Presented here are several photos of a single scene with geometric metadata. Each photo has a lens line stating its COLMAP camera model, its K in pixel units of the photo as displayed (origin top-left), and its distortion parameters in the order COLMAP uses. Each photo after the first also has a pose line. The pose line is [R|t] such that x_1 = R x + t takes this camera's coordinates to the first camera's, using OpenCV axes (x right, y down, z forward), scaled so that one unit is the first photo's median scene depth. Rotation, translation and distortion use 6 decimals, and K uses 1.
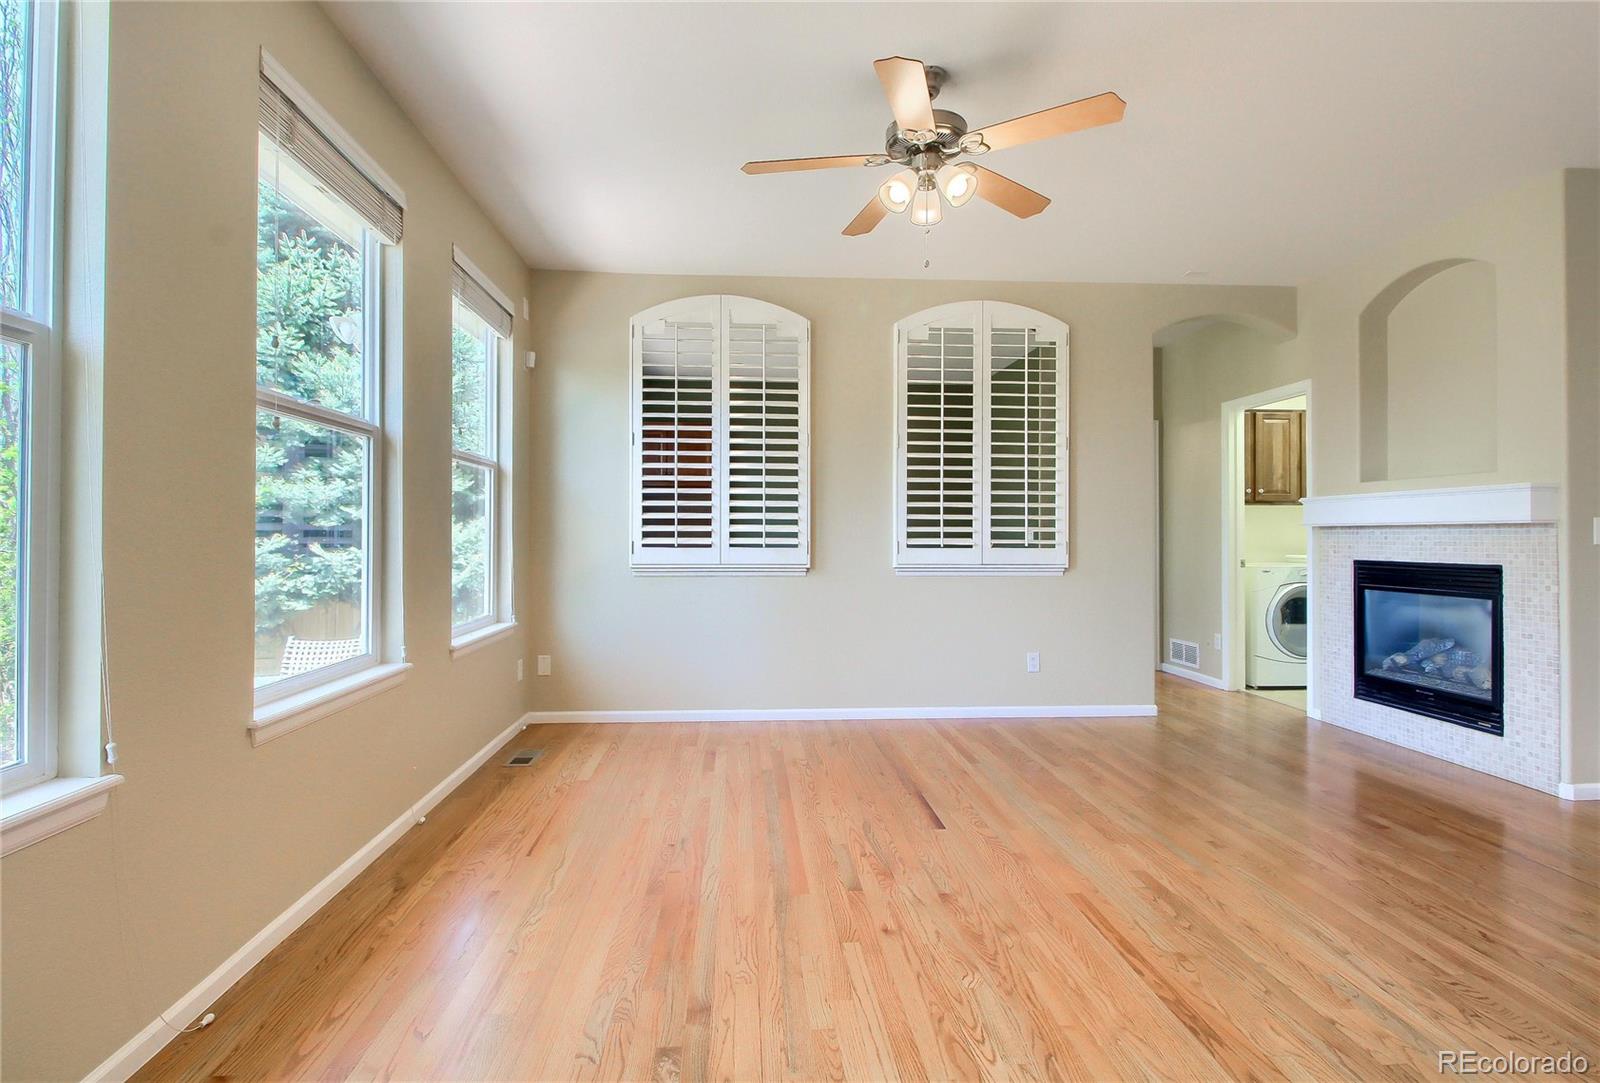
lens RADIAL K [[751.4, 0, 789.2], [0, 751.4, 530.1], [0, 0, 1]] dist [0.003267, 0.000287]
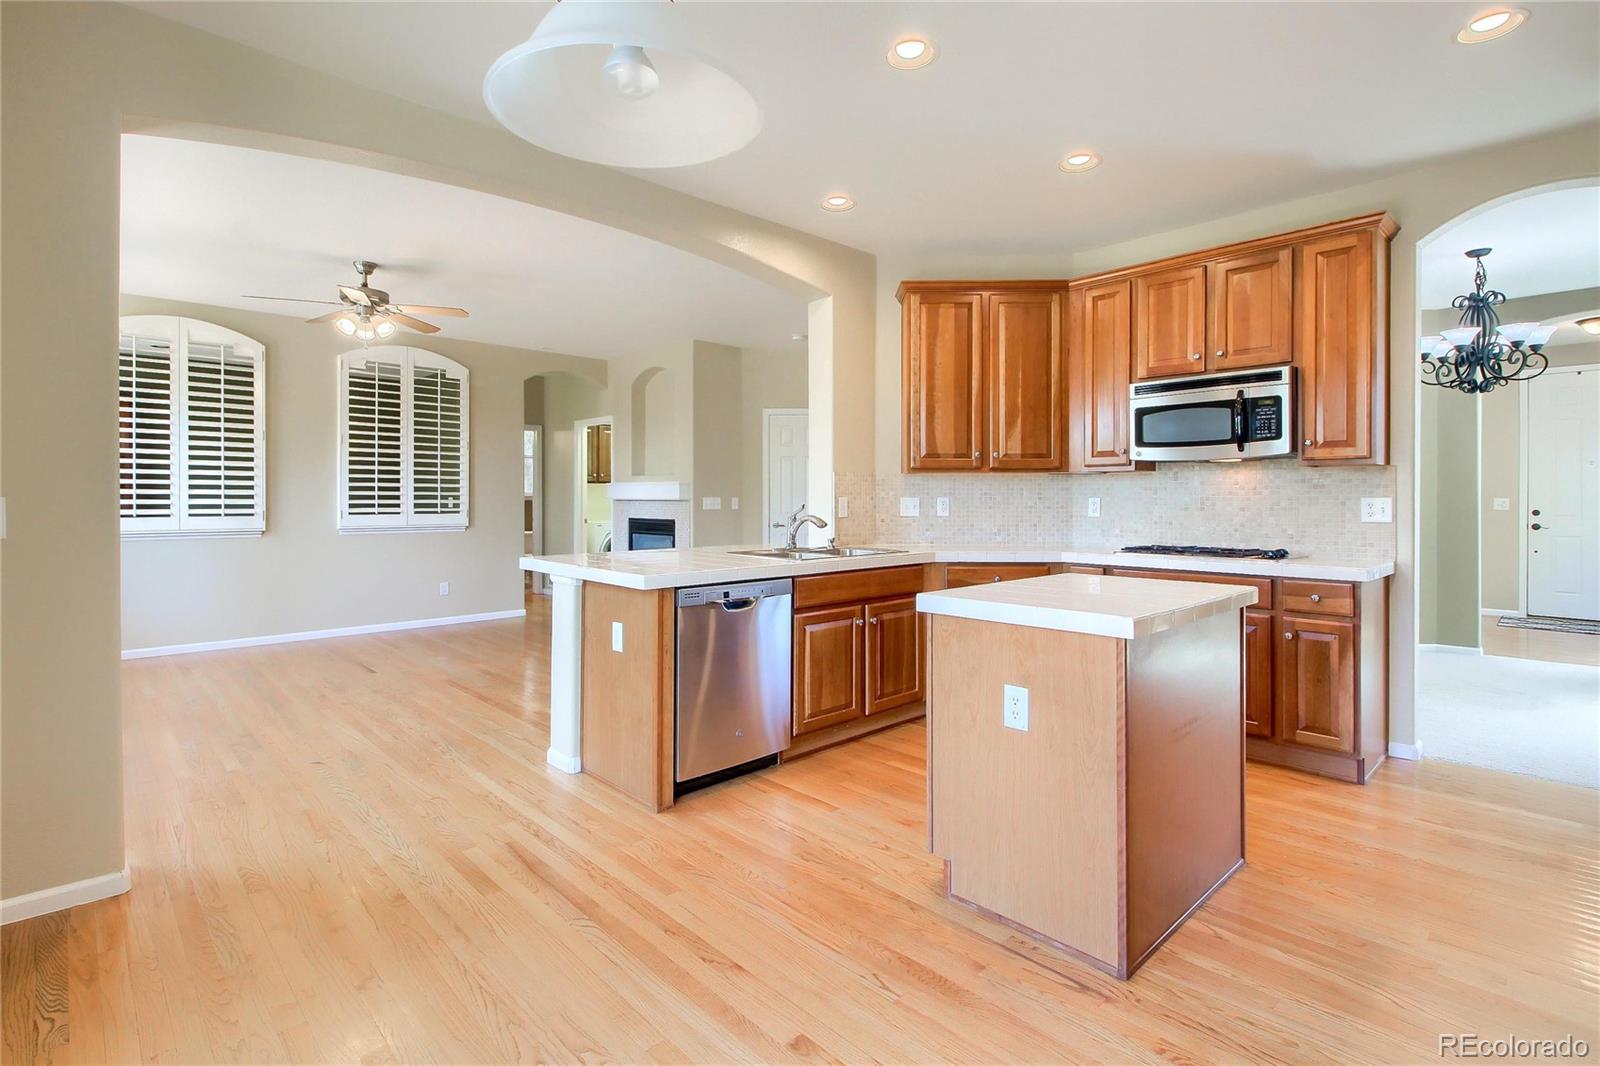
lens RADIAL K [[758.1, 0, 802.1], [0, 758.1, 500.8], [0, 0, 1]] dist [0.020850, -0.014761]
pose [[0.762347, -0.002821, 0.647163, -0.124668], [-0.007019, 0.999896, 0.012626, -0.027522], [-0.647131, -0.014168, 0.762247, -0.663728]]
